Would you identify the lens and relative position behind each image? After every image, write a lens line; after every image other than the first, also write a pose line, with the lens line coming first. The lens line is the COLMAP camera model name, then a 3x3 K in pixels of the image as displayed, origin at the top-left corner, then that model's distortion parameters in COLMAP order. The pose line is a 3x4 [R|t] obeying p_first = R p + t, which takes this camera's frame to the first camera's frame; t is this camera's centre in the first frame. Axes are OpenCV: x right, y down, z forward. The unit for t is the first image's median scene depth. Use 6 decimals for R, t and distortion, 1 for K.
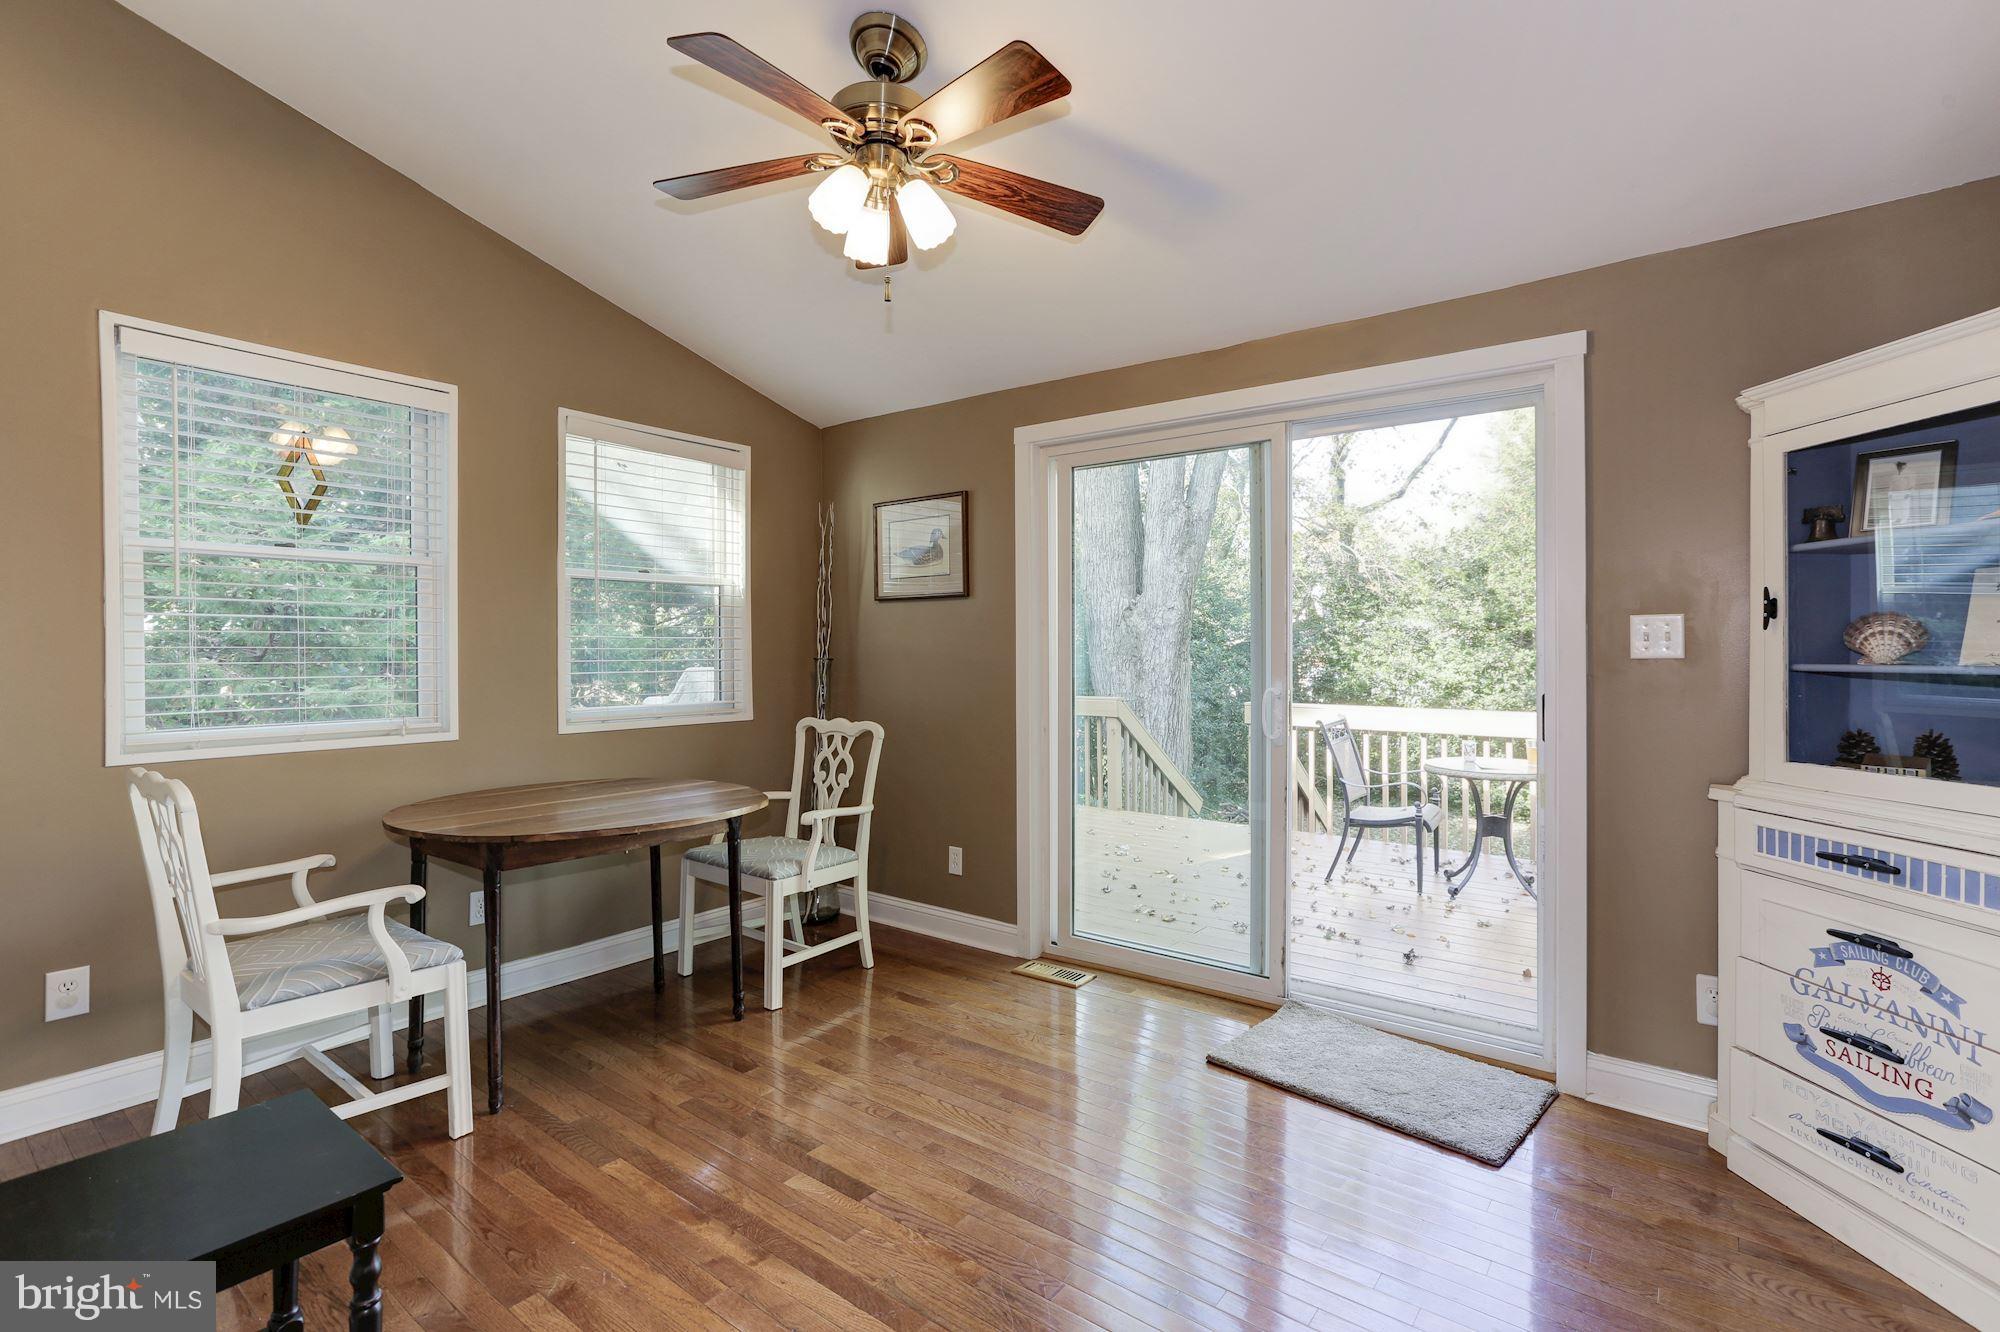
lens RADIAL K [[939.1, 0, 1002.9], [0, 939.1, 654.9], [0, 0, 1]] dist [-0.024315, 0.009359]
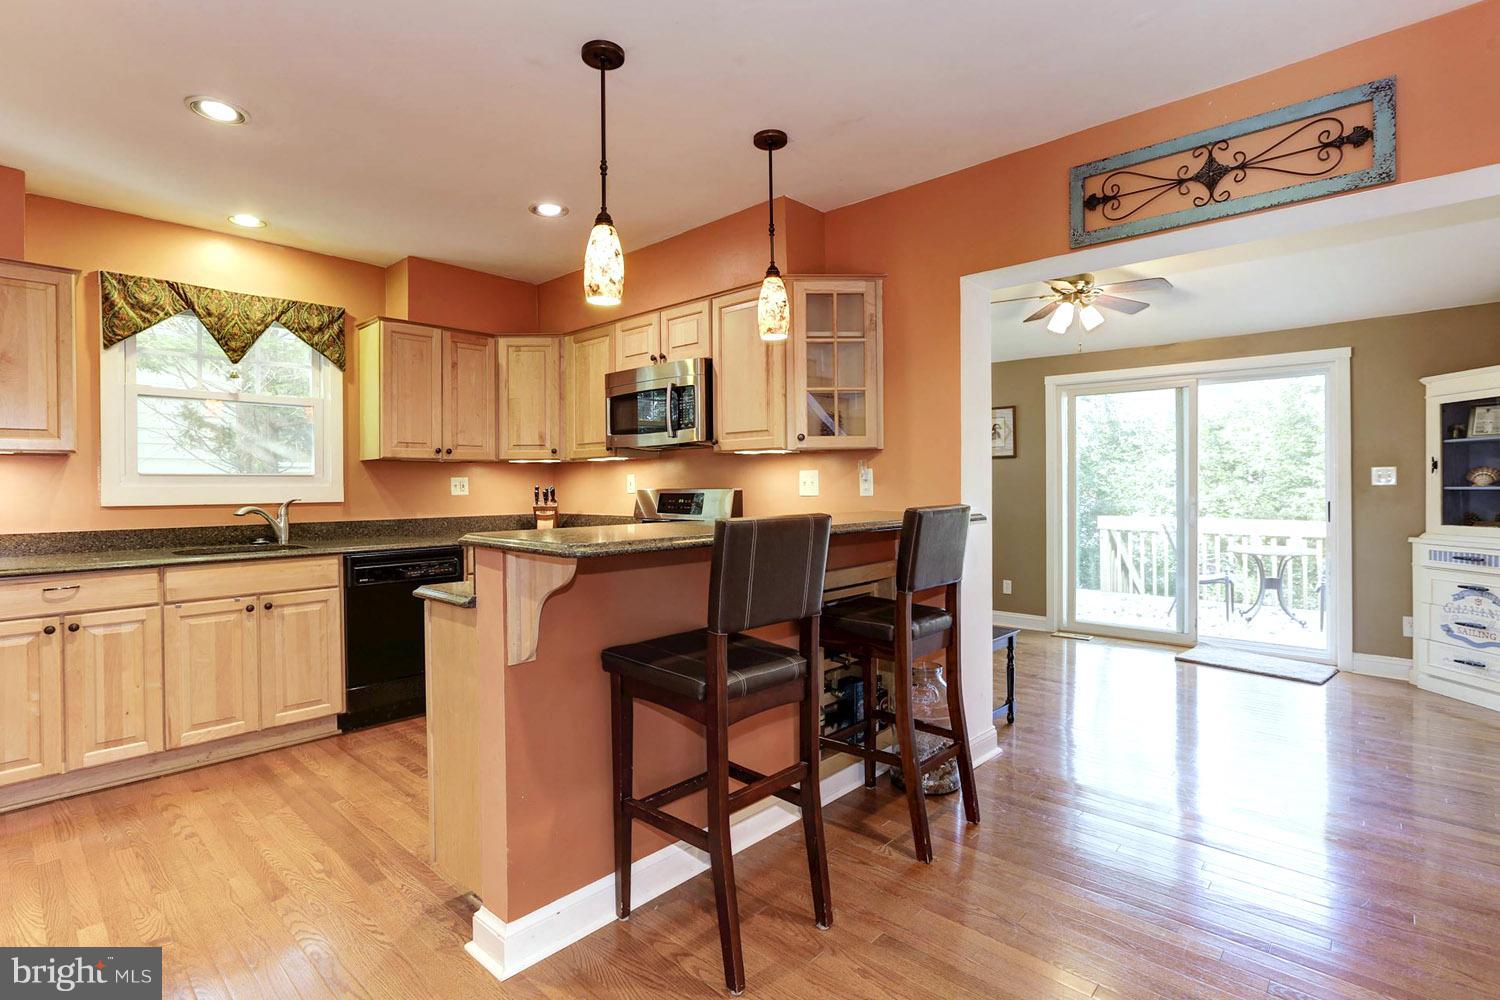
lens RADIAL K [[704.3, 0, 760.5], [0, 704.3, 489.1], [0, 0, 1]] dist [-0.024315, 0.009359]
pose [[0.995928, -0.002414, -0.090123, -0.812289], [0.002131, 0.999992, -0.003239, 0.017627], [0.090130, 0.003034, 0.995925, -1.024522]]
